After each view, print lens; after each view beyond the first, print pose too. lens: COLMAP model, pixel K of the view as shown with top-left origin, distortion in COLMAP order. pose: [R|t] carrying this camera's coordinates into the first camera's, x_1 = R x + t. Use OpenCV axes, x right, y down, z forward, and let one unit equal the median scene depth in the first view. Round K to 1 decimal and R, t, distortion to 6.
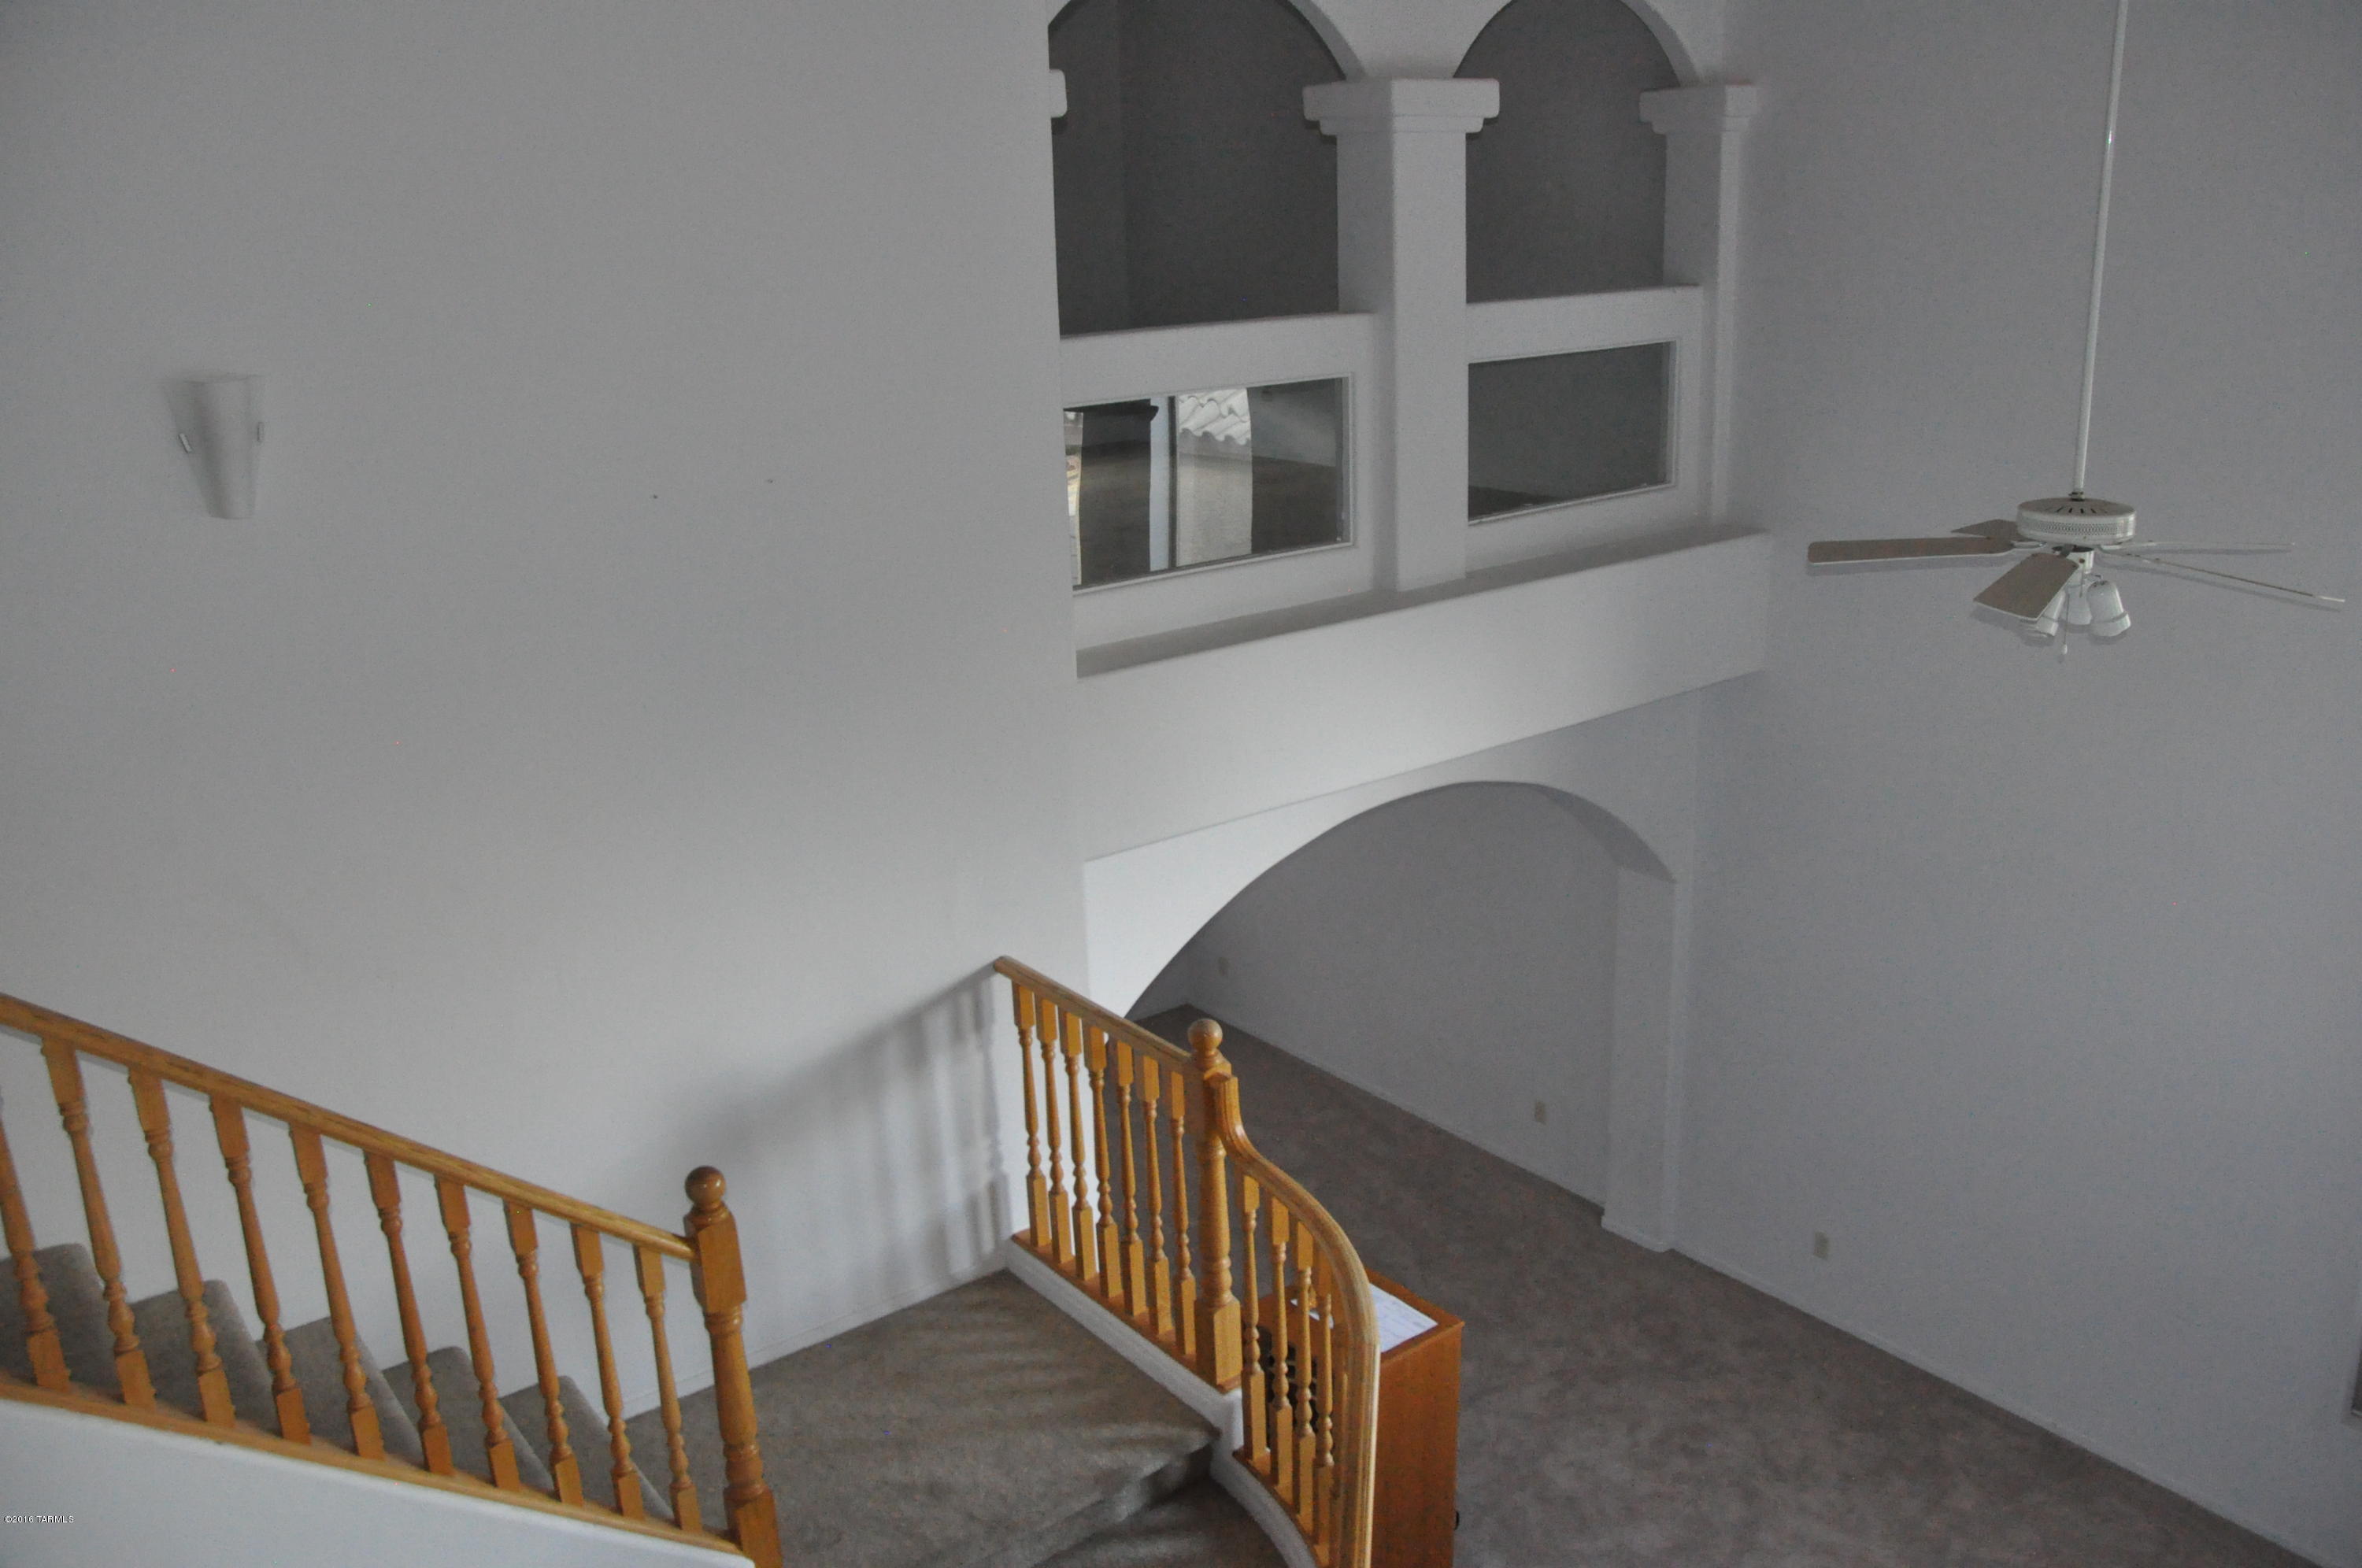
lens RADIAL K [[1870.0, 0, 1181.5], [0, 1870.0, 777.3], [0, 0, 1]] dist [-0.131515, 0.000065]
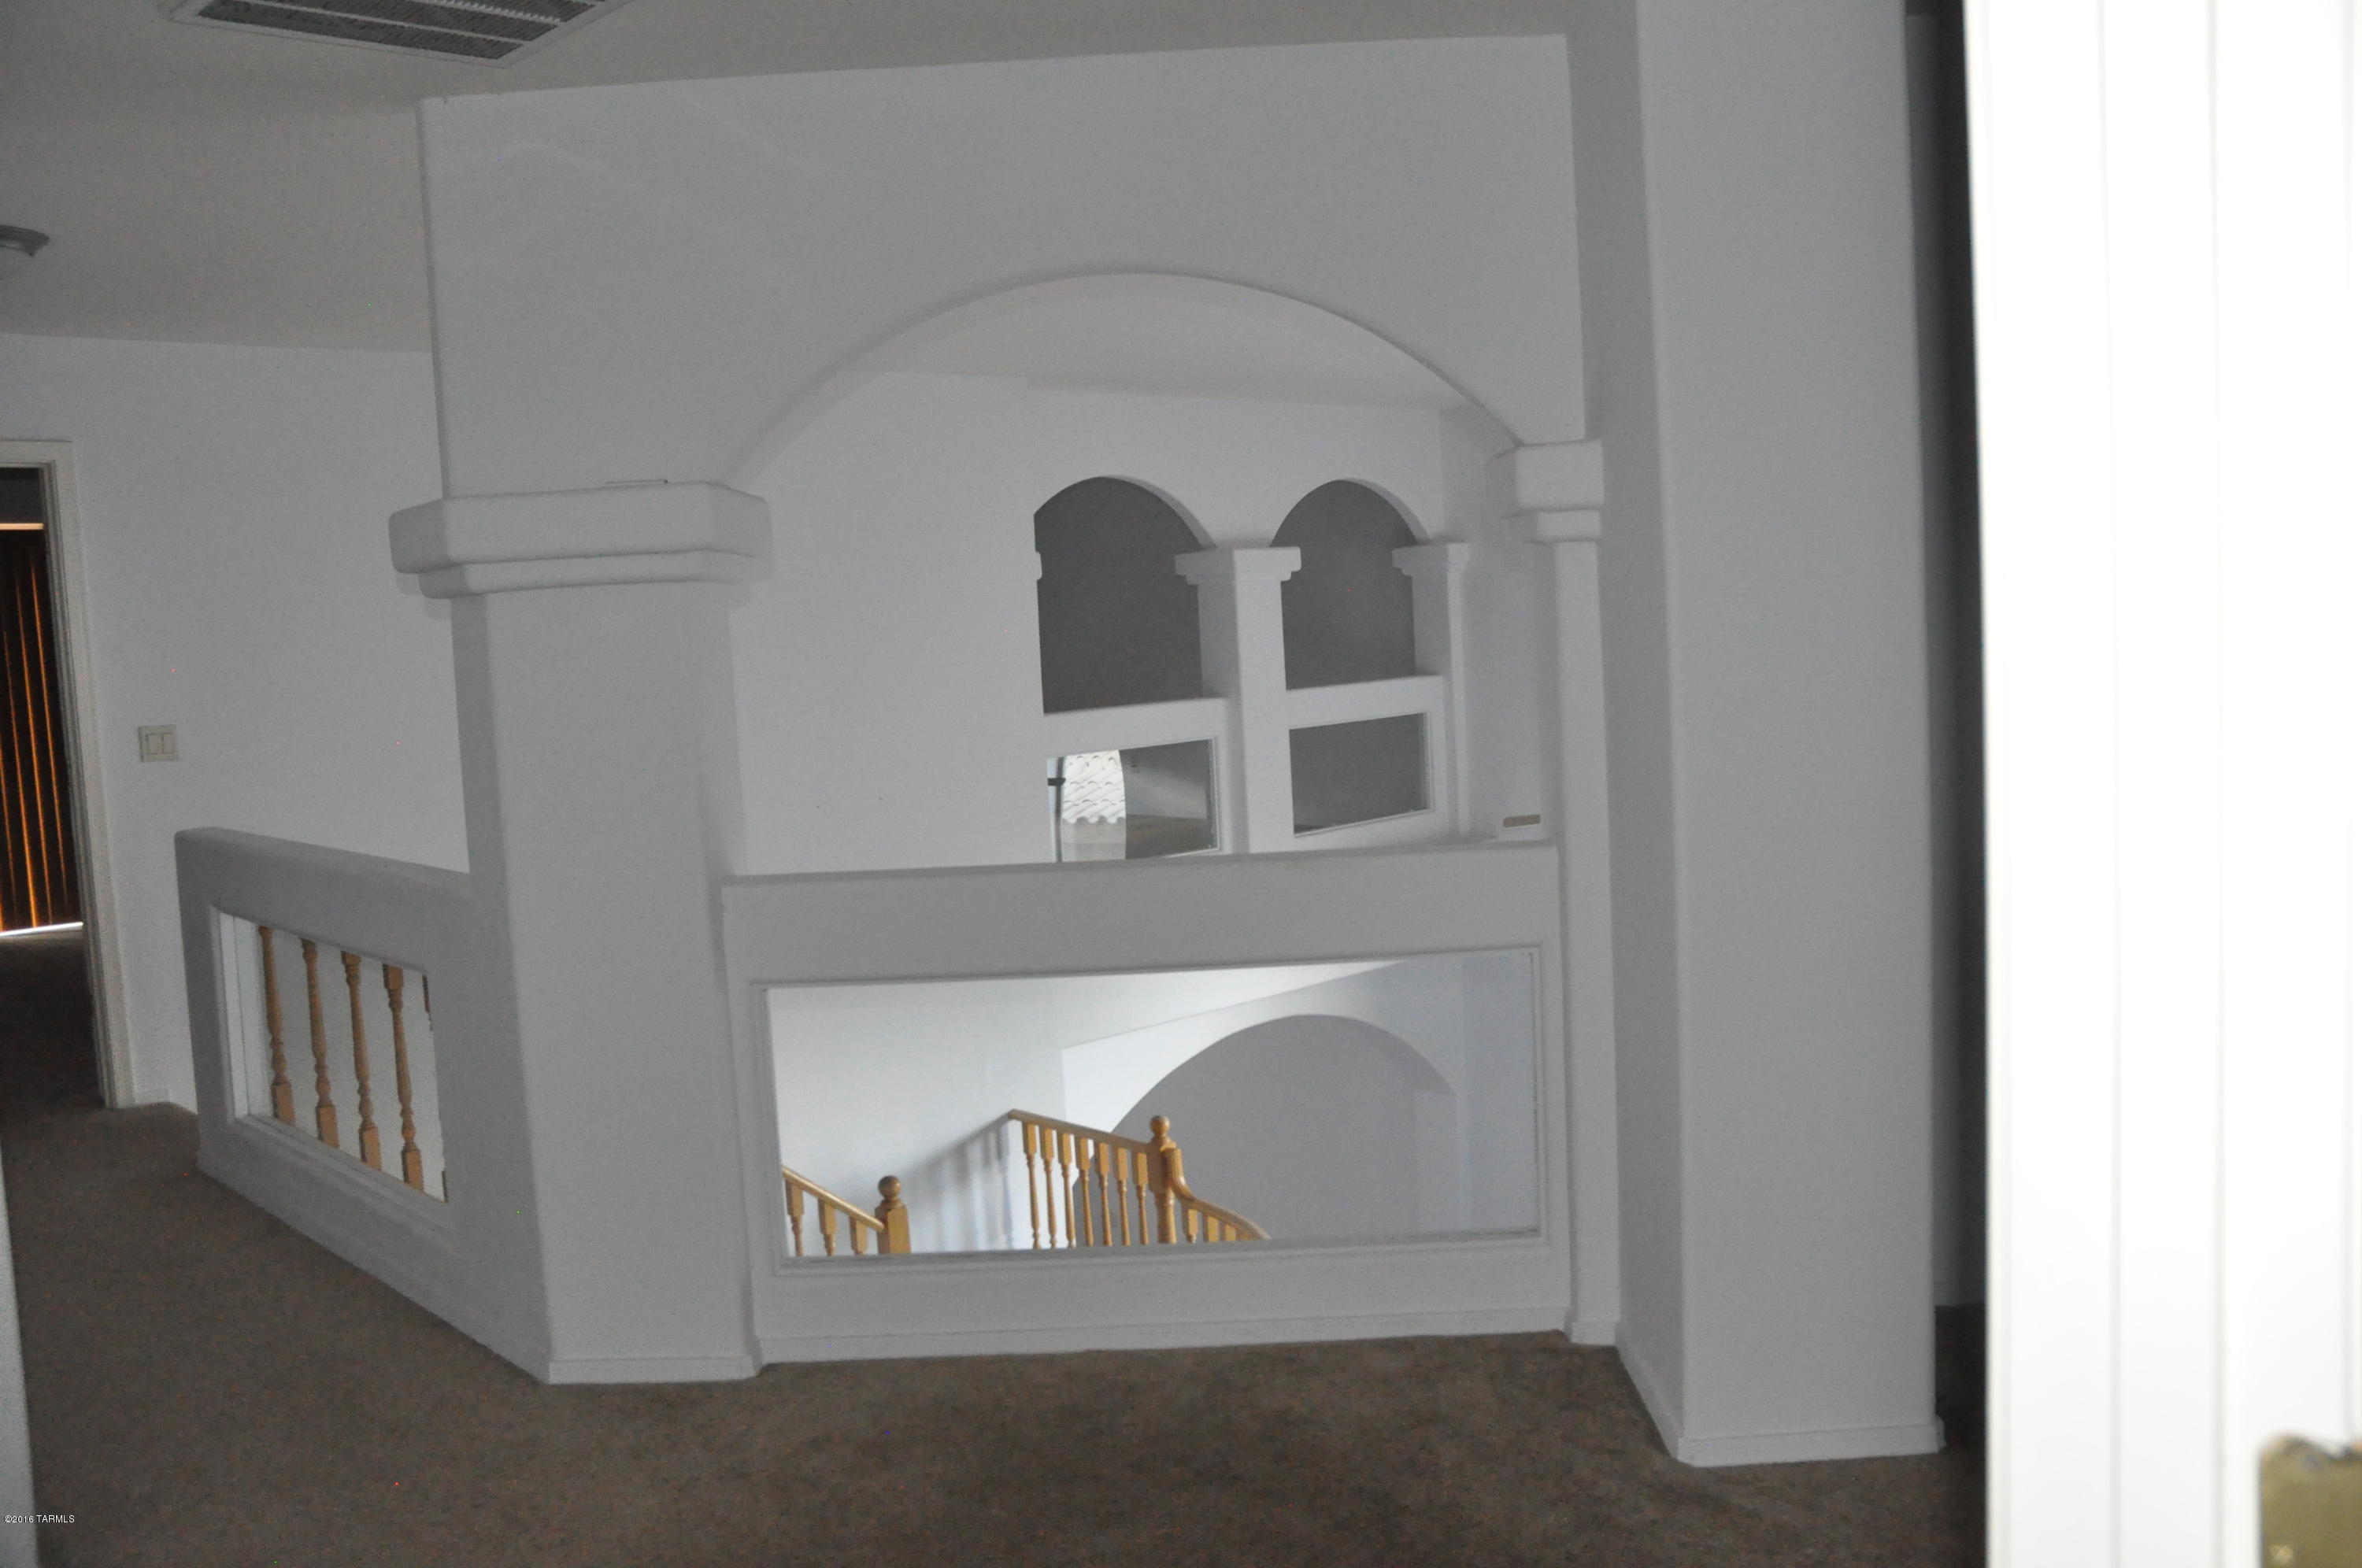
lens RADIAL K [[1870.0, 0, 1181.5], [0, 1870.0, 777.3], [0, 0, 1]] dist [-0.131515, 0.000065]
pose [[0.994027, -0.026630, 0.105833, -0.101451], [0.048993, 0.975447, -0.214716, 0.147266], [-0.097516, 0.218619, 0.970926, -0.496029]]
